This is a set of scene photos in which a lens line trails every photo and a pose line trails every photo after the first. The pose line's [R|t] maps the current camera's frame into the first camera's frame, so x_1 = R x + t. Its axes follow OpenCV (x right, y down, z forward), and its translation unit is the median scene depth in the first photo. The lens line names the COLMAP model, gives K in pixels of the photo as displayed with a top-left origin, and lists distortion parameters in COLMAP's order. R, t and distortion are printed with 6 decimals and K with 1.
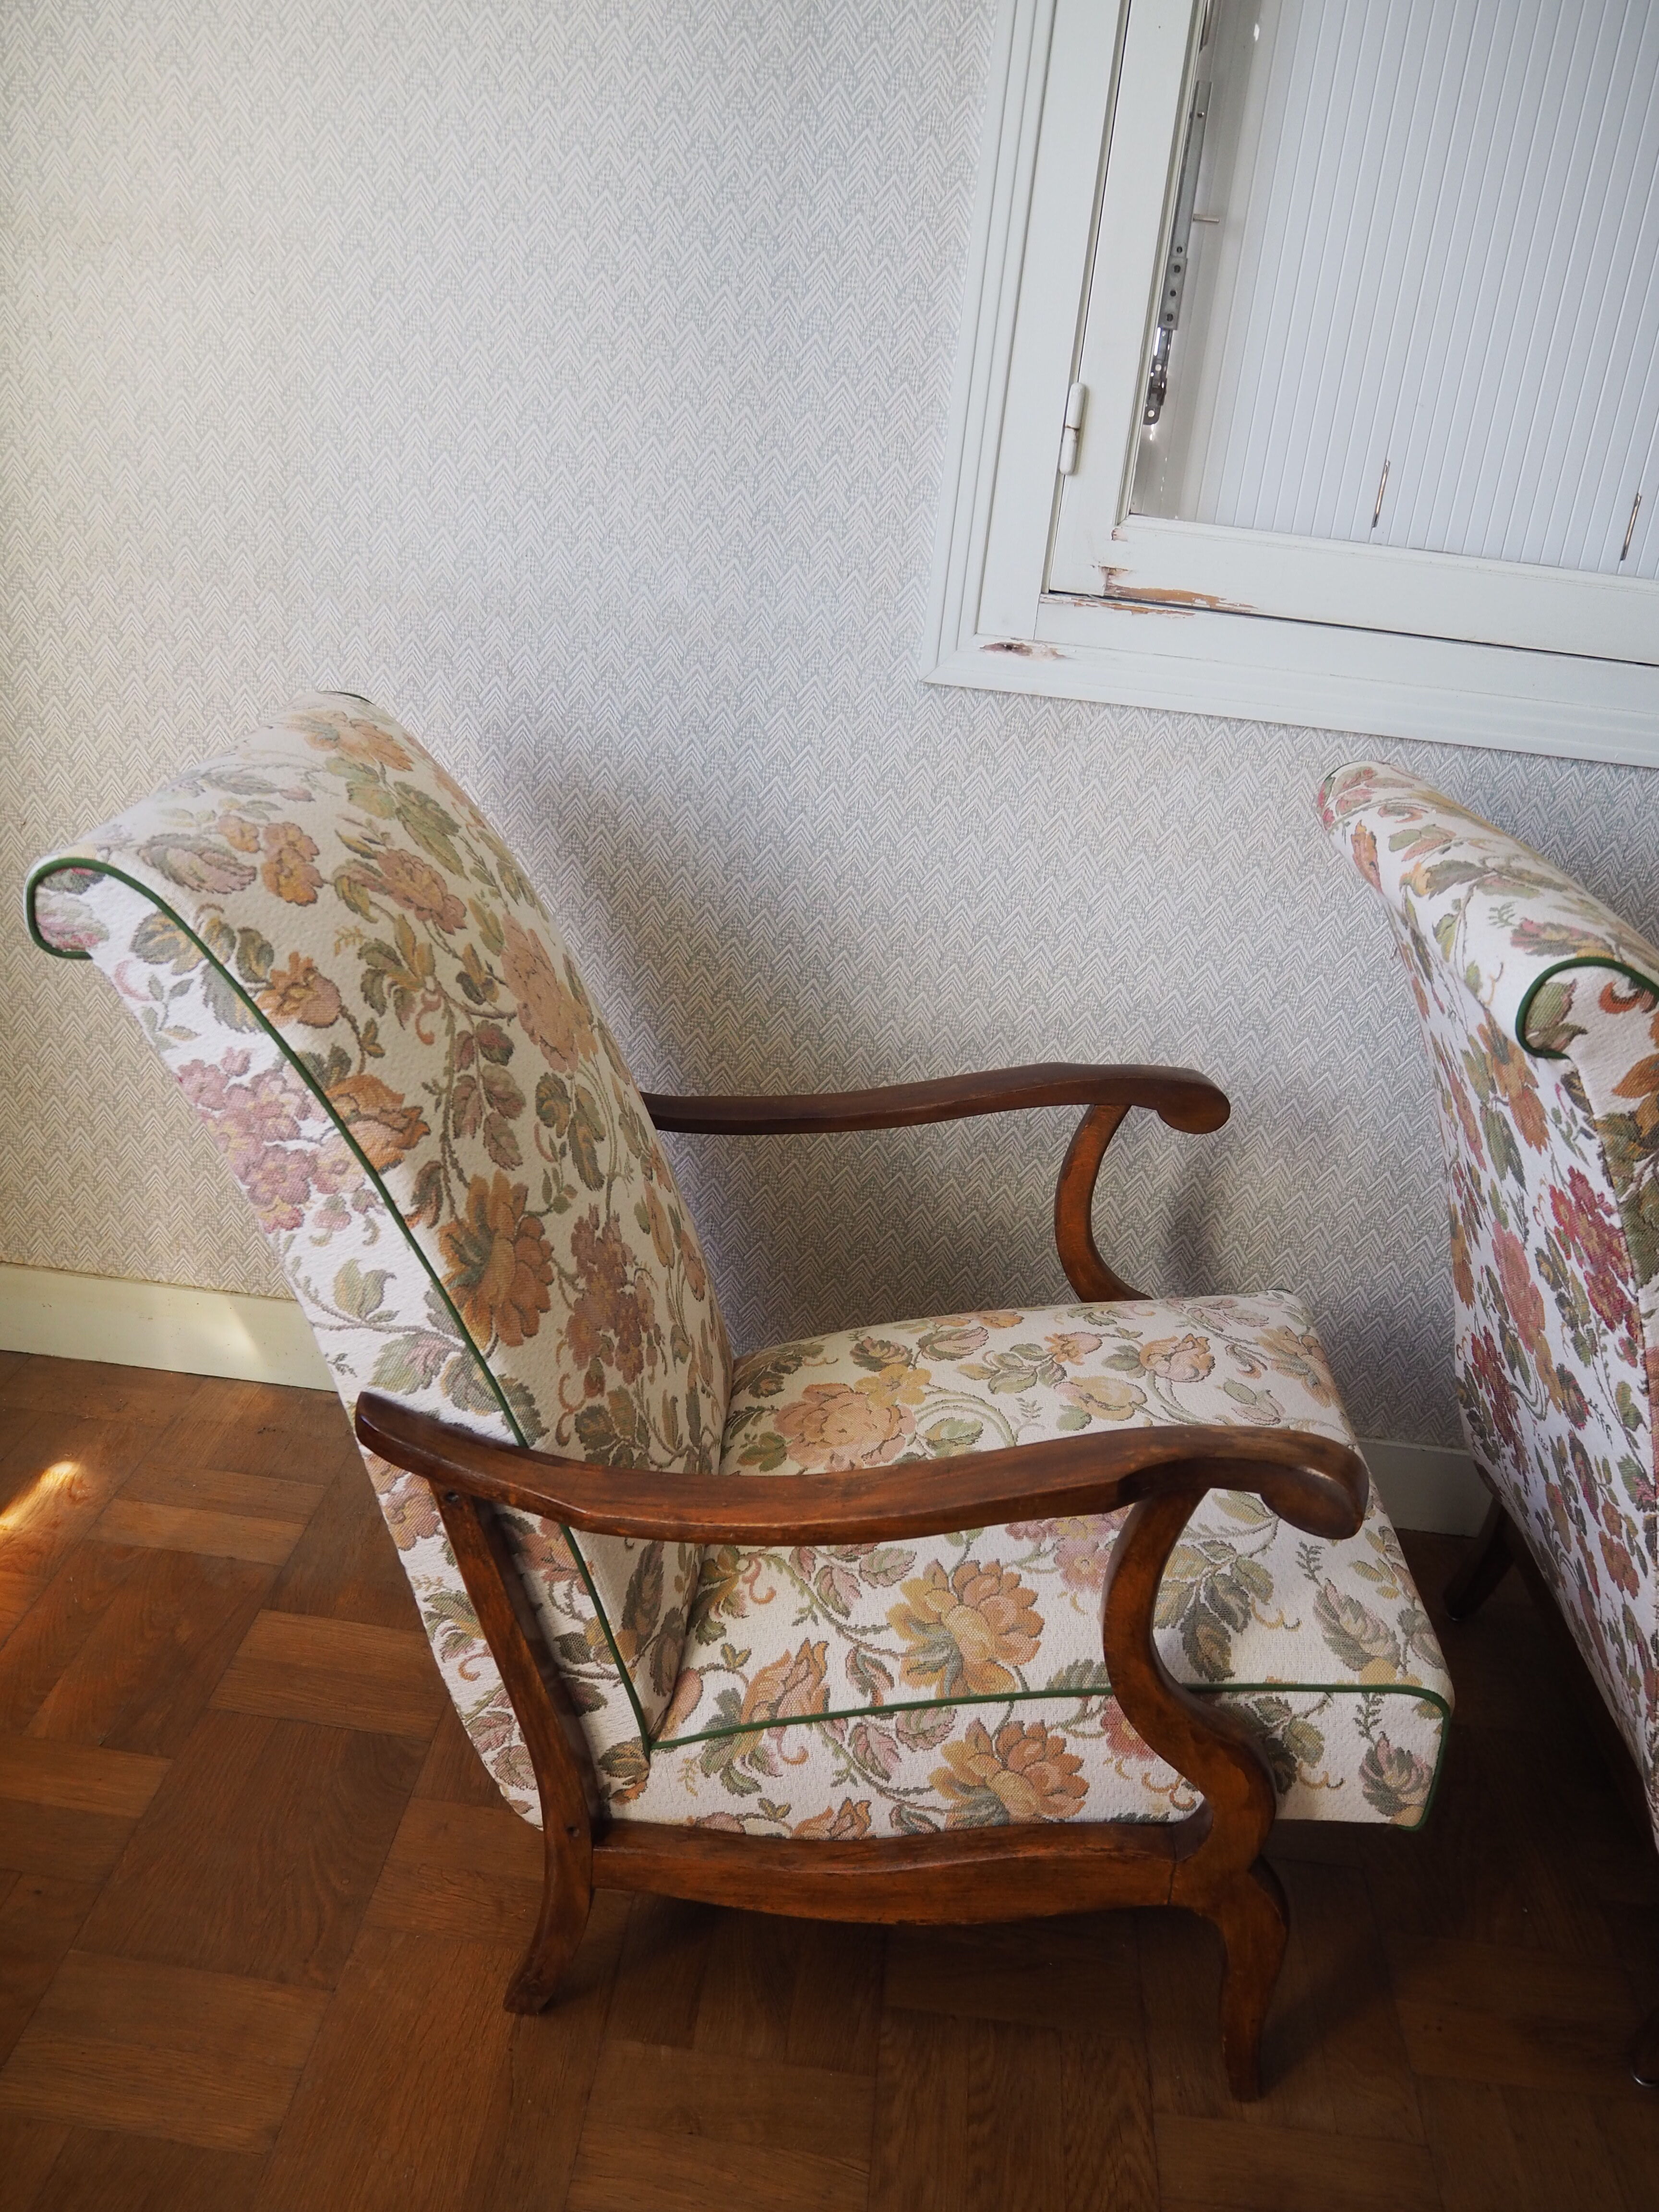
lens RADIAL K [[1840.9, 0, 823.6], [0, 1840.9, 1096.1], [0, 0, 1]] dist [-0.053626, 0.019395]
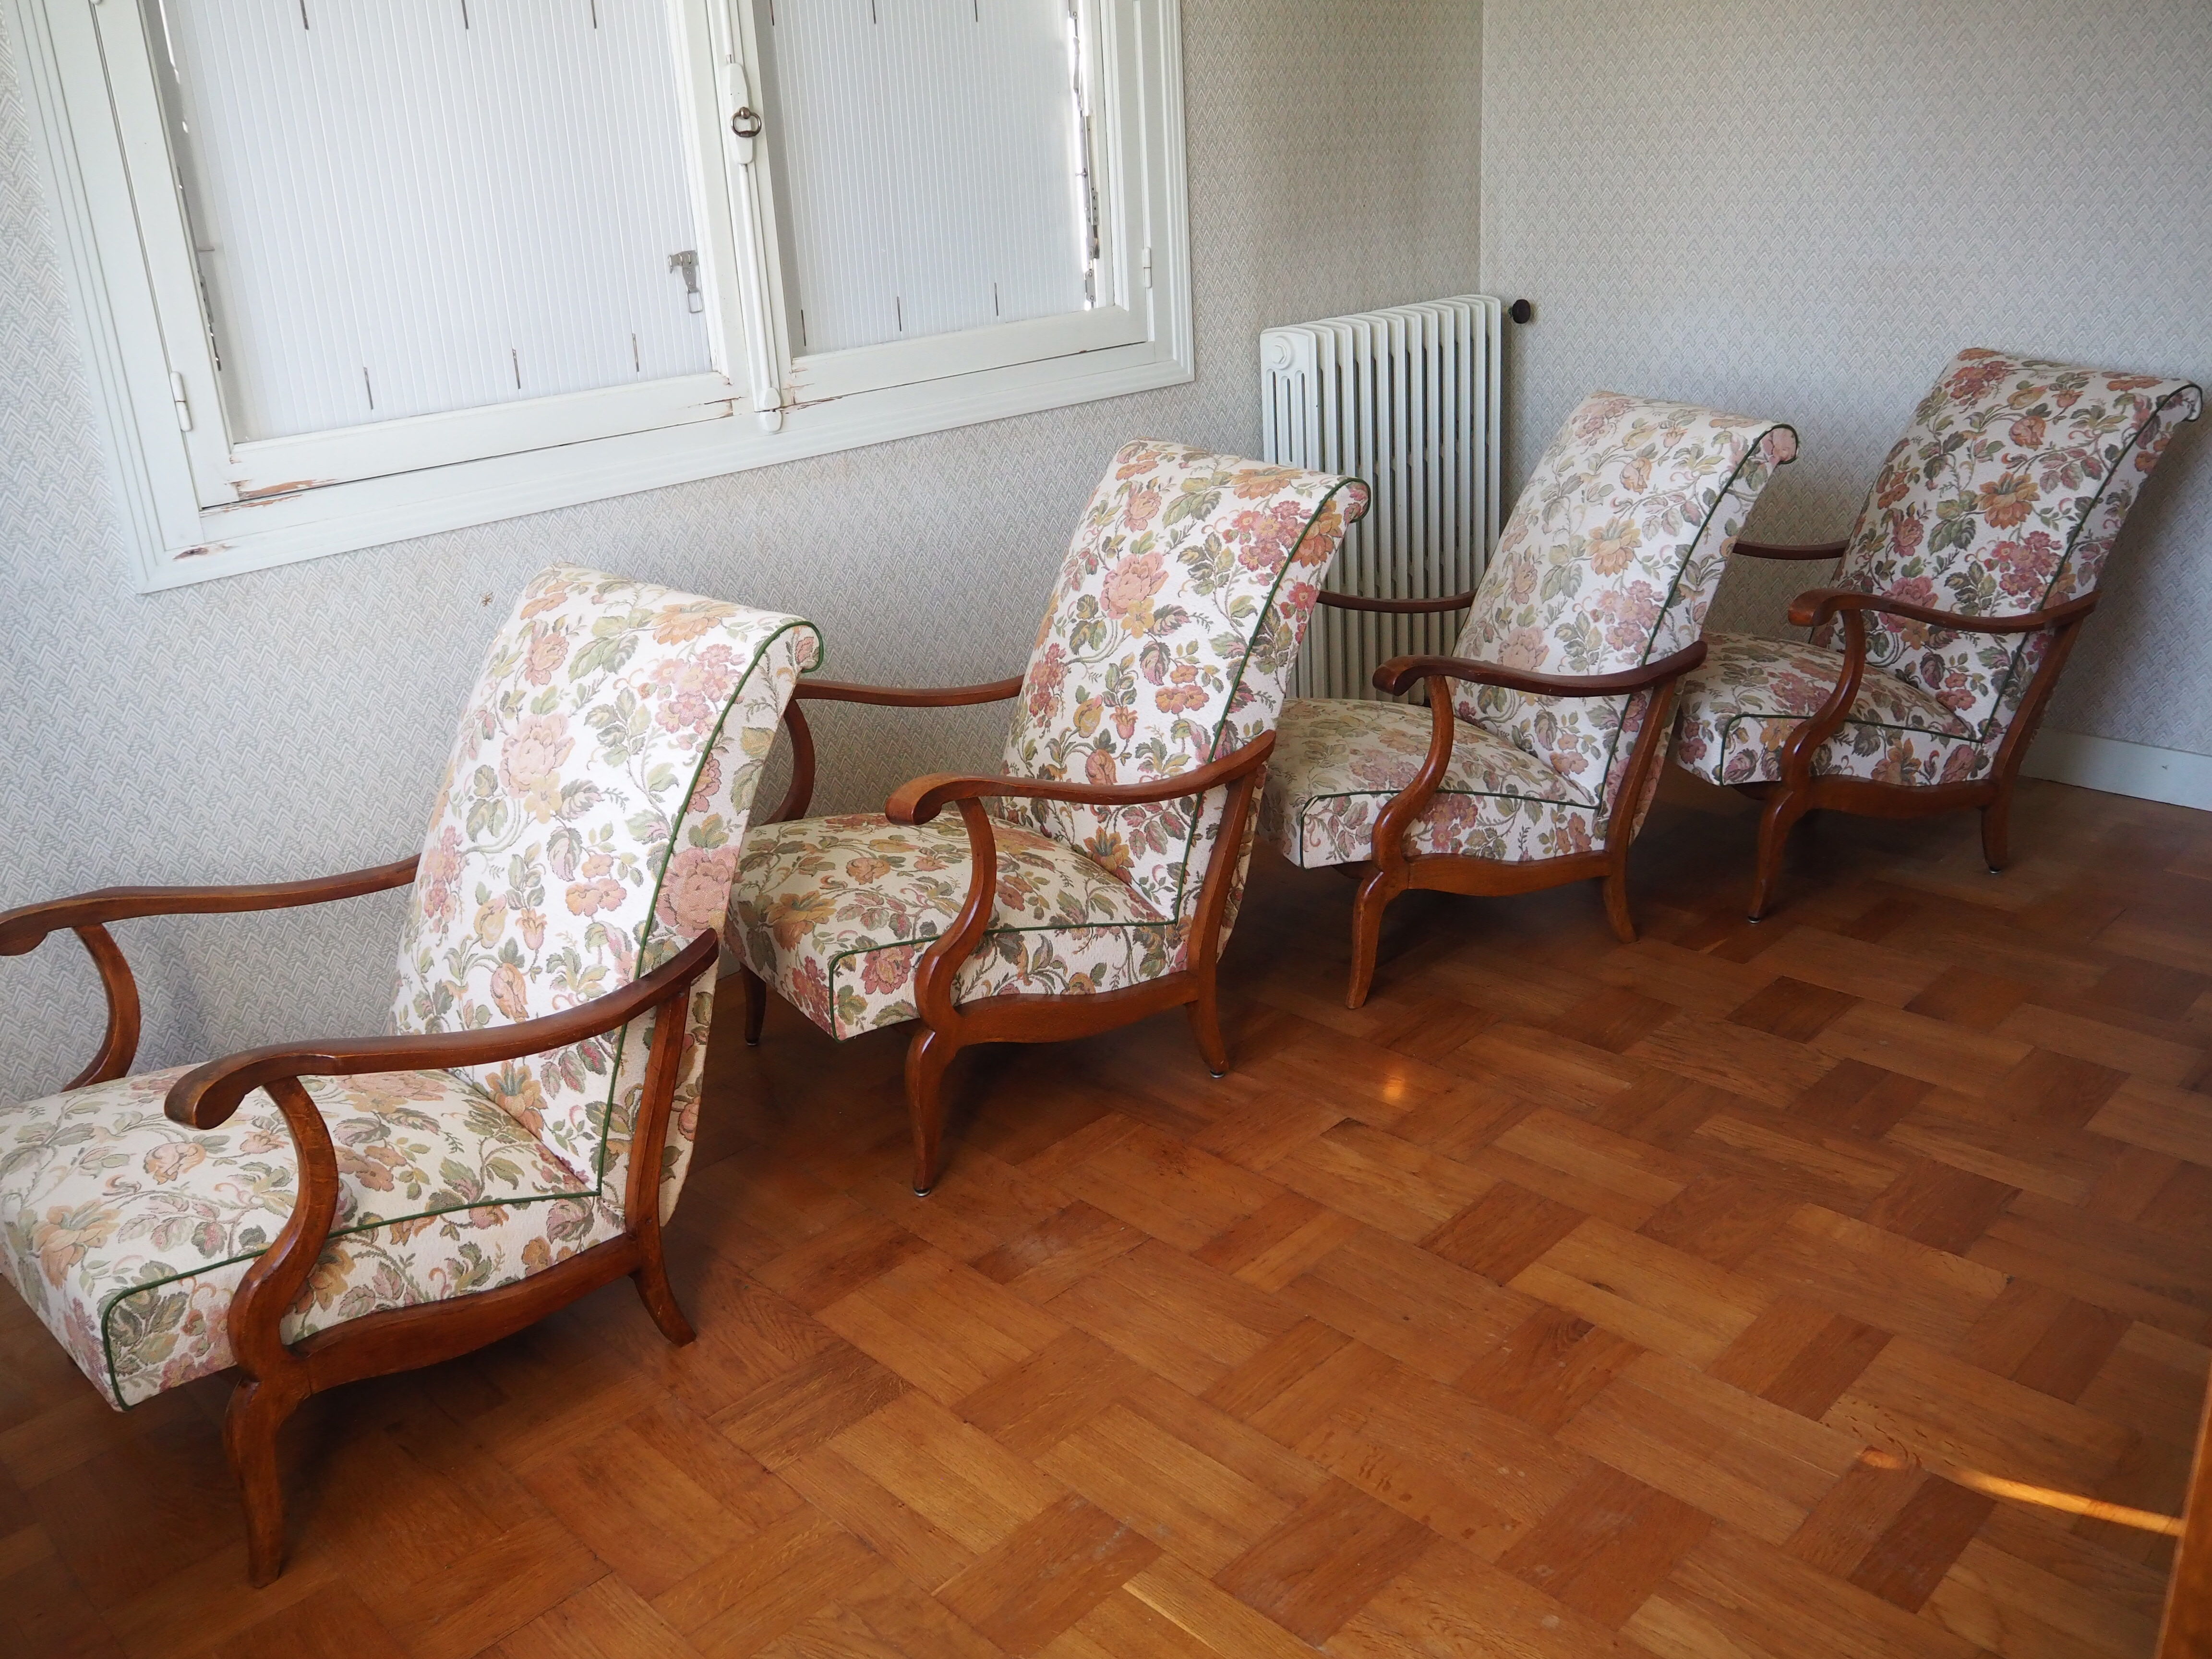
lens RADIAL K [[1840.9, 0, 1098.0], [0, 1840.9, 829.6], [0, 0, 1]] dist [-0.053626, 0.019395]
pose [[0.641948, -0.395857, 0.656659, -0.472119], [0.405947, 0.902011, 0.146911, 0.033488], [-0.650469, 0.172259, 0.739741, -0.496082]]
